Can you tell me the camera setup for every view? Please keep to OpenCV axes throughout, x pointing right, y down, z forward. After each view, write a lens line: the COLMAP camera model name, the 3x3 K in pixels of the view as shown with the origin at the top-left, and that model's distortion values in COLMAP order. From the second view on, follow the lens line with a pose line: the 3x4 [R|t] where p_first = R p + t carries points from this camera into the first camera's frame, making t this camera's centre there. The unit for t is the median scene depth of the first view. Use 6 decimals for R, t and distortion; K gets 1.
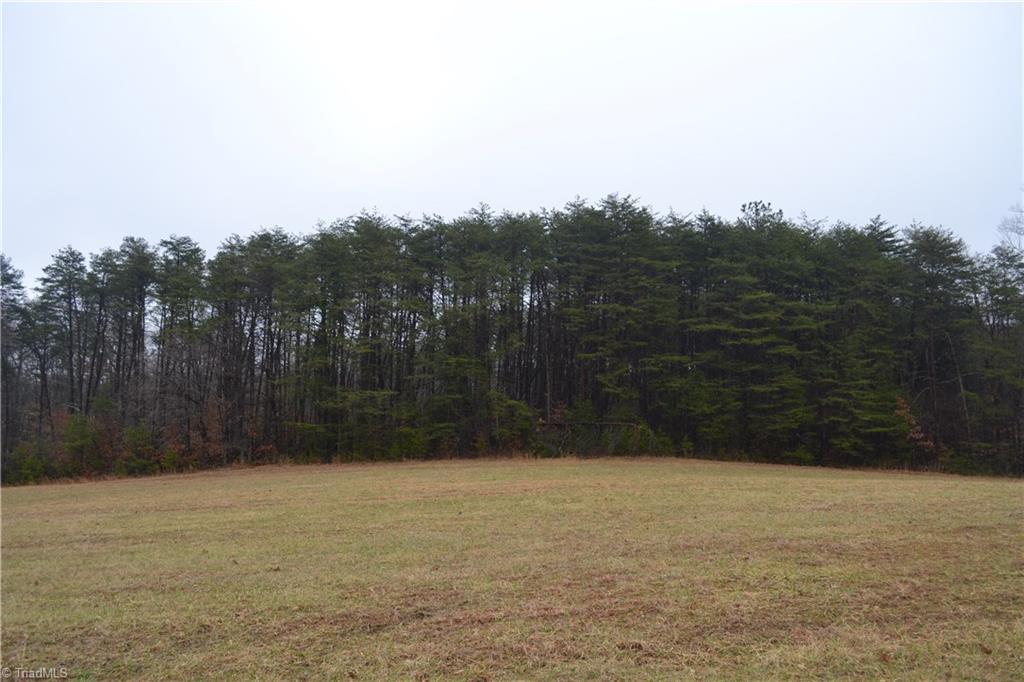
lens RADIAL K [[826.4, 0, 505.2], [0, 826.4, 341.7], [0, 0, 1]] dist [-0.073861, 0.007617]
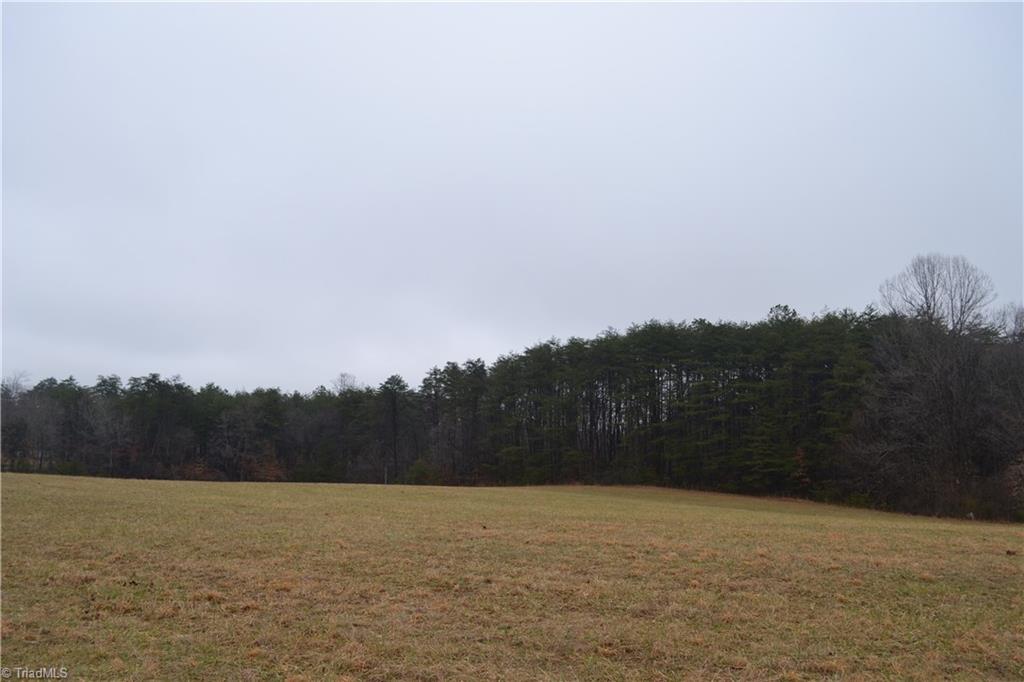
lens RADIAL K [[826.4, 0, 509.0], [0, 826.4, 338.2], [0, 0, 1]] dist [-0.073861, 0.007617]
pose [[0.785338, -0.089701, -0.612534, 0.968166], [0.050055, 0.995408, -0.081594, -0.031061], [0.617040, 0.033419, 0.786222, -0.447596]]
